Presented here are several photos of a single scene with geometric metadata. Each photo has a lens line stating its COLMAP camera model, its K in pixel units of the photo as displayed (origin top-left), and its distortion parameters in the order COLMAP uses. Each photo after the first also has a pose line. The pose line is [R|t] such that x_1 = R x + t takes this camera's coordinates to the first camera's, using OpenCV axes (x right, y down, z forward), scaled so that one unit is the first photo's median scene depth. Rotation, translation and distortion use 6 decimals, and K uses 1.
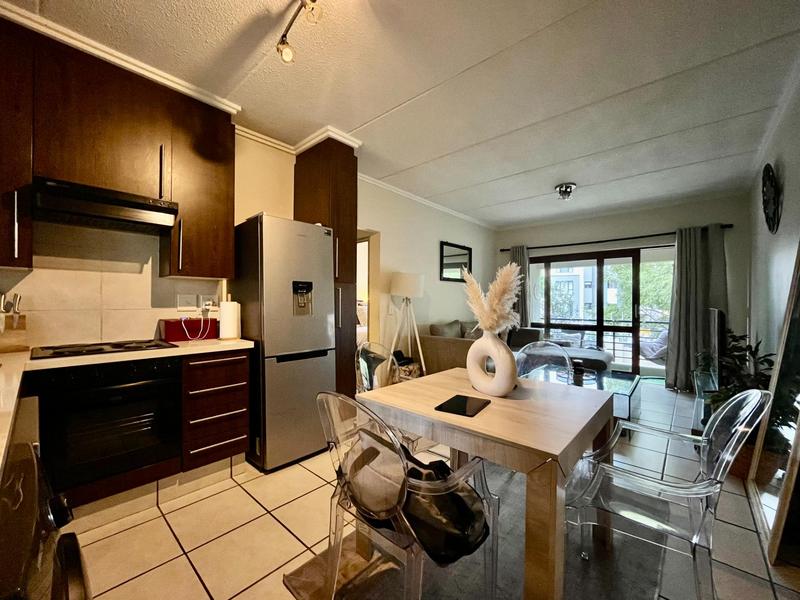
lens RADIAL K [[324.7, 0, 400.0], [0, 324.7, 300.0], [0, 0, 1]] dist [-0.000987, -0.000046]
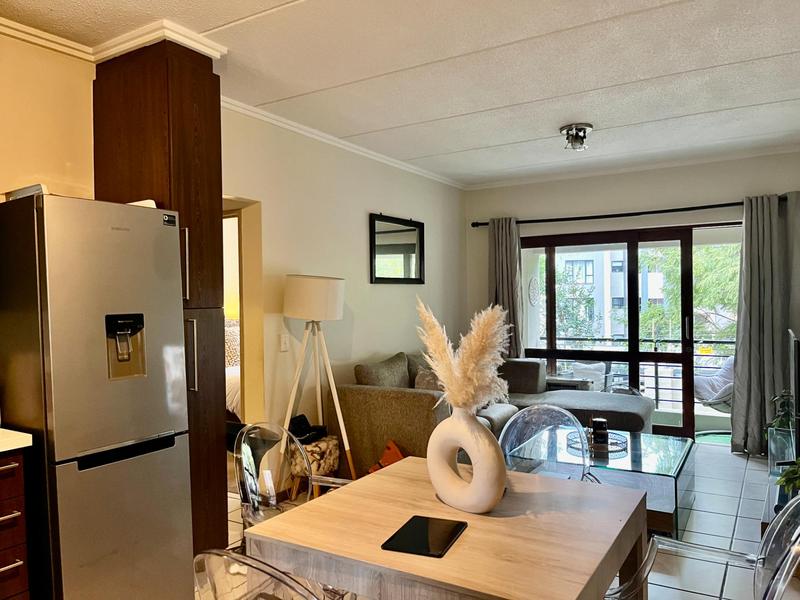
lens RADIAL K [[604.8, 0, 399.3], [0, 604.8, 301.6], [0, 0, 1]] dist [0.071495, -0.092818]
pose [[0.983569, -0.021579, 0.179238, -0.022711], [0.019775, 0.999734, 0.011846, -0.057314], [-0.179446, -0.008107, 0.983734, -0.059165]]
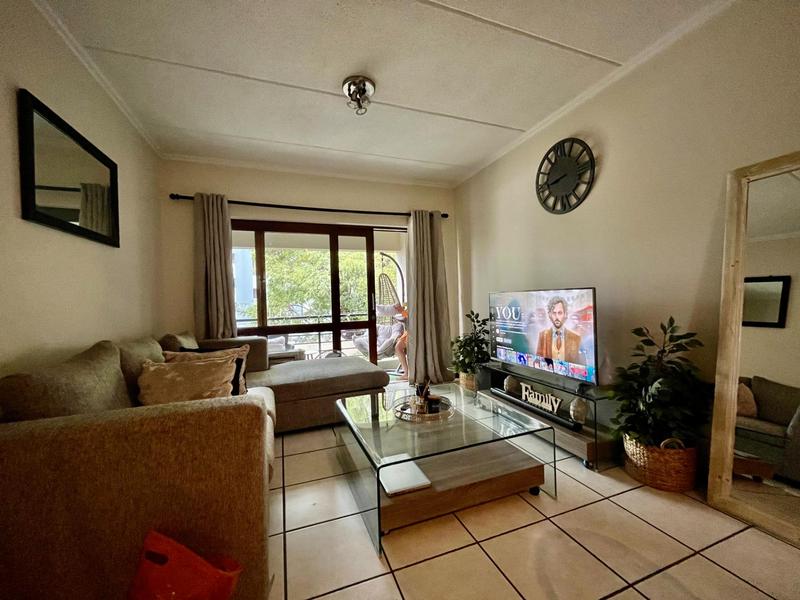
lens RADIAL K [[323.5, 0, 398.8], [0, 323.5, 301.4], [0, 0, 1]] dist [-0.001774, -0.000201]
pose [[0.466309, -0.026323, 0.884230, 0.029625], [0.025659, 0.999539, 0.016225, 0.030251], [-0.884250, 0.015122, 0.466770, 0.782498]]
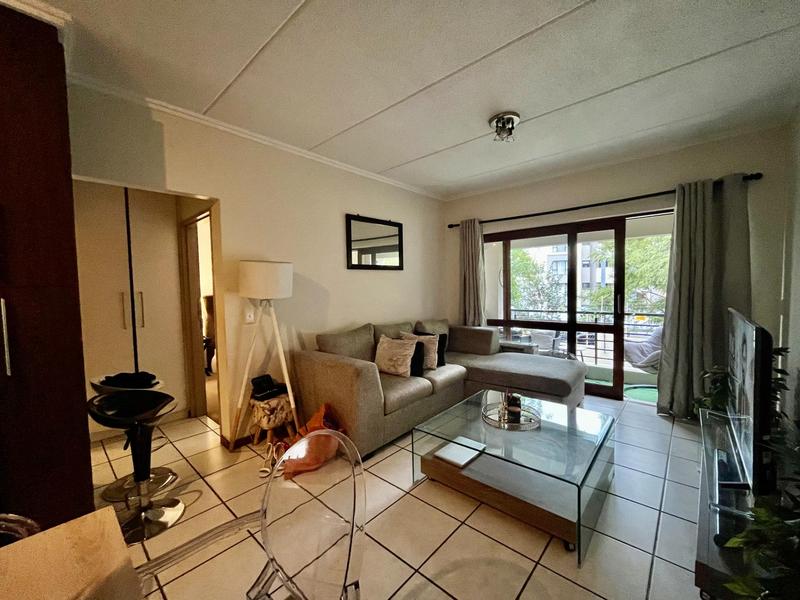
lens RADIAL K [[324.7, 0, 400.0], [0, 324.7, 300.0], [0, 0, 1]] dist [-0.000987, -0.000046]
pose [[0.999643, -0.026463, -0.003577, 0.343956], [0.026608, 0.998413, 0.049635, -0.034559], [0.002258, -0.049712, 0.998761, 0.392385]]
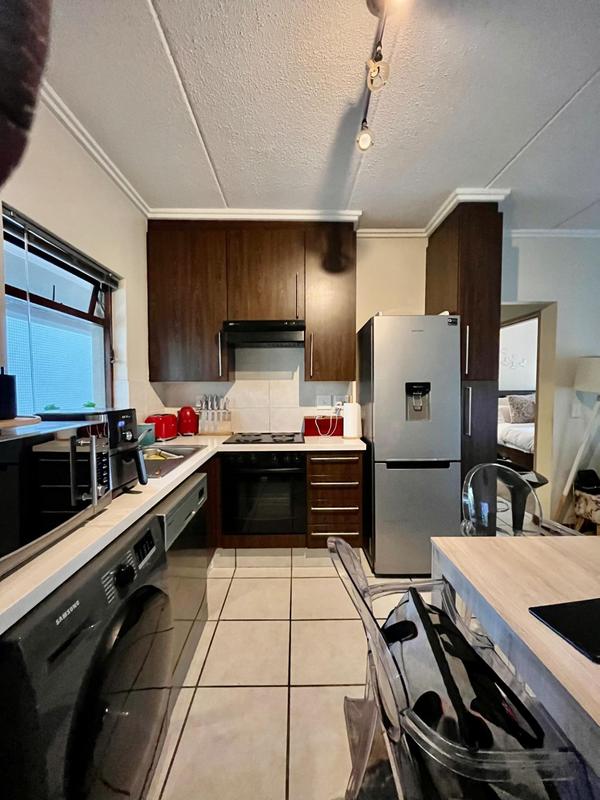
lens RADIAL K [[323.5, 0, 298.3], [0, 323.5, 401.1], [0, 0, 1]] dist [-0.001774, -0.000201]
pose [[0.676980, 0.025445, -0.735561, 0.094908], [0.012431, 0.998864, 0.045995, -0.036153], [0.735896, -0.040281, 0.675895, 0.106437]]
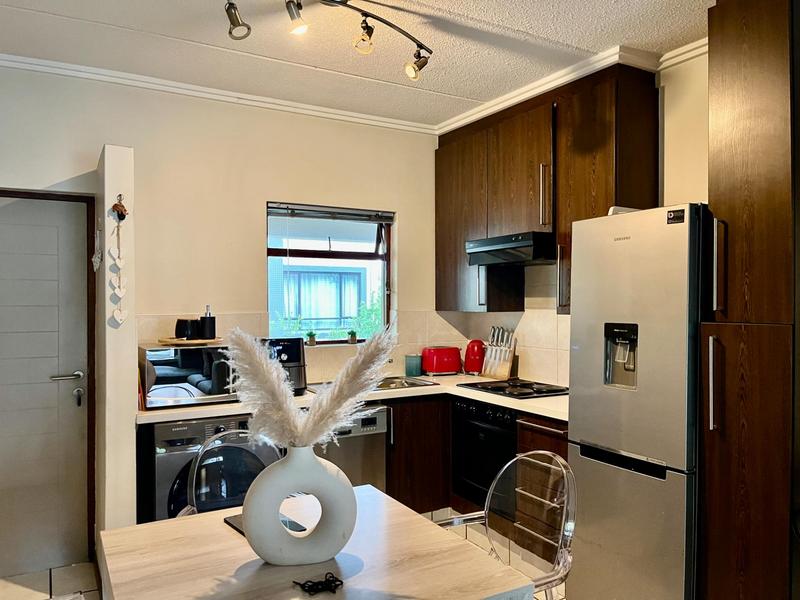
lens RADIAL K [[604.8, 0, 399.3], [0, 604.8, 301.6], [0, 0, 1]] dist [0.071495, -0.092818]
pose [[-0.315993, -0.000906, -0.948761, 0.553726], [0.006372, 0.999975, -0.003077, -0.065400], [0.948740, -0.007018, -0.315980, 0.684980]]
